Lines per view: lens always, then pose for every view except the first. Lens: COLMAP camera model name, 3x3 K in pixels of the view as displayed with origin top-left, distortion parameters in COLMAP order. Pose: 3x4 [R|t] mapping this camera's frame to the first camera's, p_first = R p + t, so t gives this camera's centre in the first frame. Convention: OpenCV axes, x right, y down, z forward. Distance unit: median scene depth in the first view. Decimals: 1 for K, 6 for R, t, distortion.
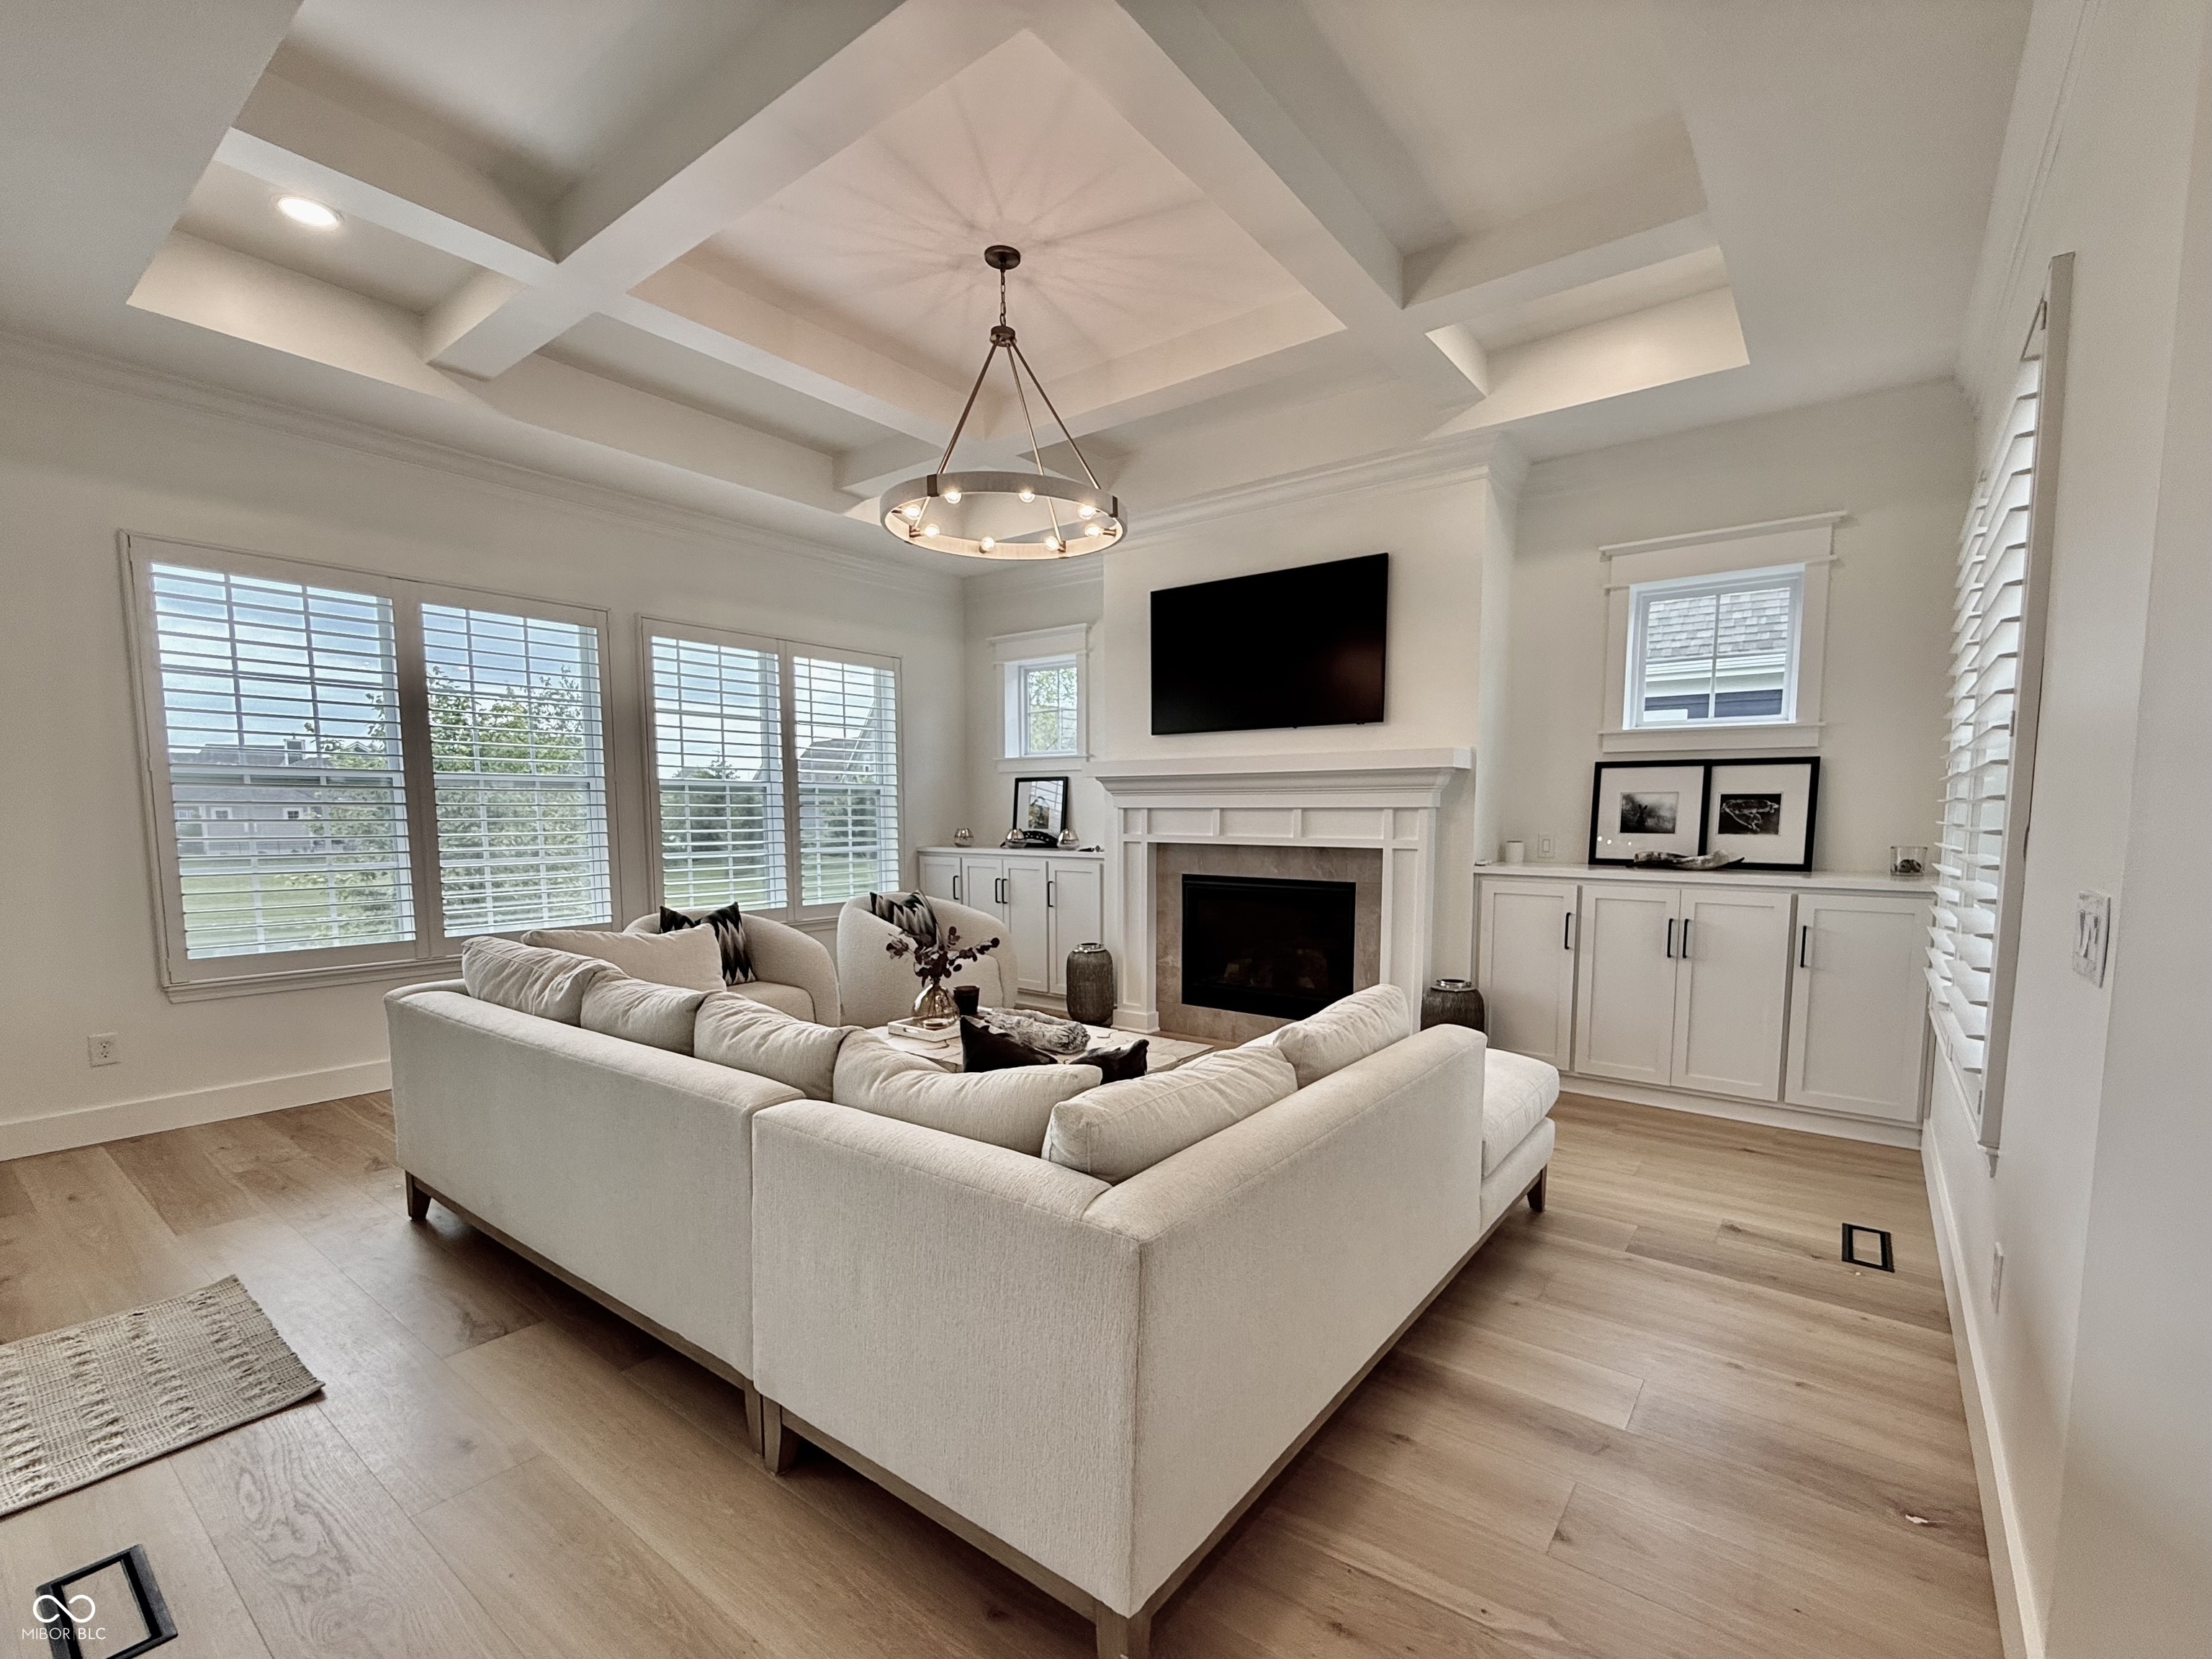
lens RADIAL K [[976.7, 0, 1108.6], [0, 976.7, 907.6], [0, 0, 1]] dist [-0.001417, -0.000071]
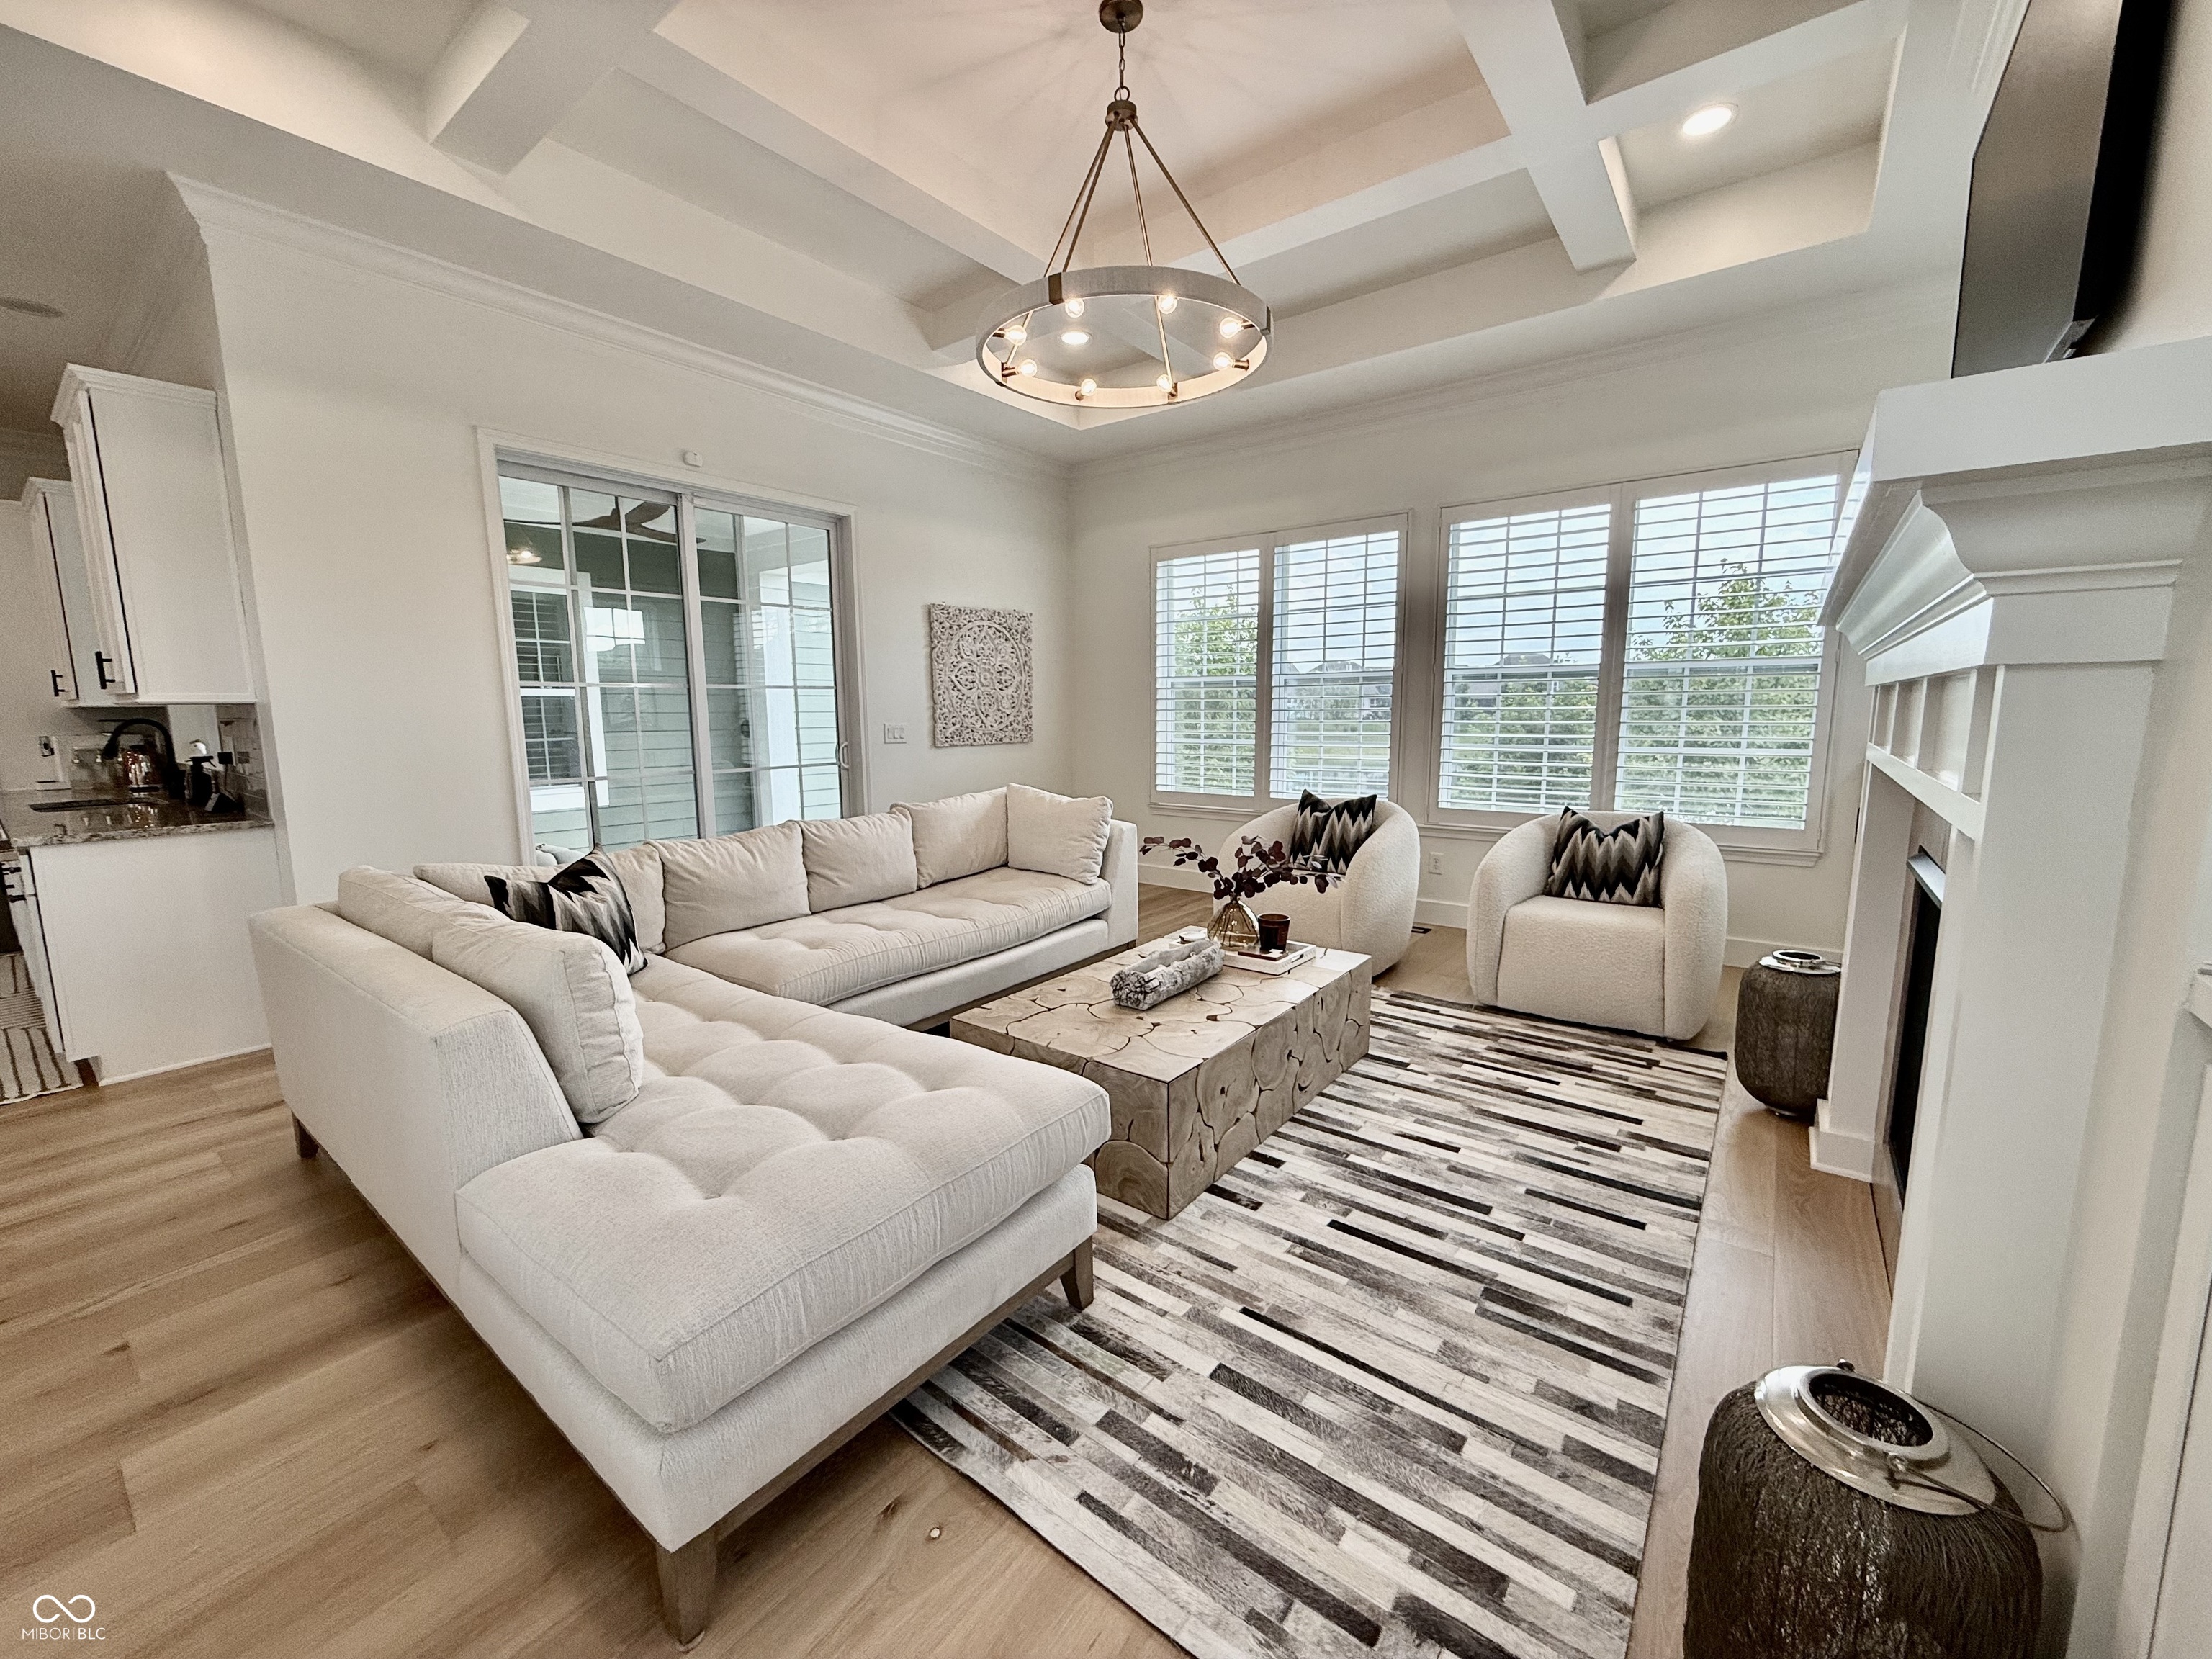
lens RADIAL K [[879.2, 0, 1106.0], [0, 879.2, 829.5], [0, 0, 1]] dist [0.029053, 0.000013]
pose [[-0.001364, 0.143493, -0.989650, 0.461196], [-0.091041, 0.985524, 0.143020, -0.069162], [0.995846, 0.090294, 0.011719, 0.668633]]
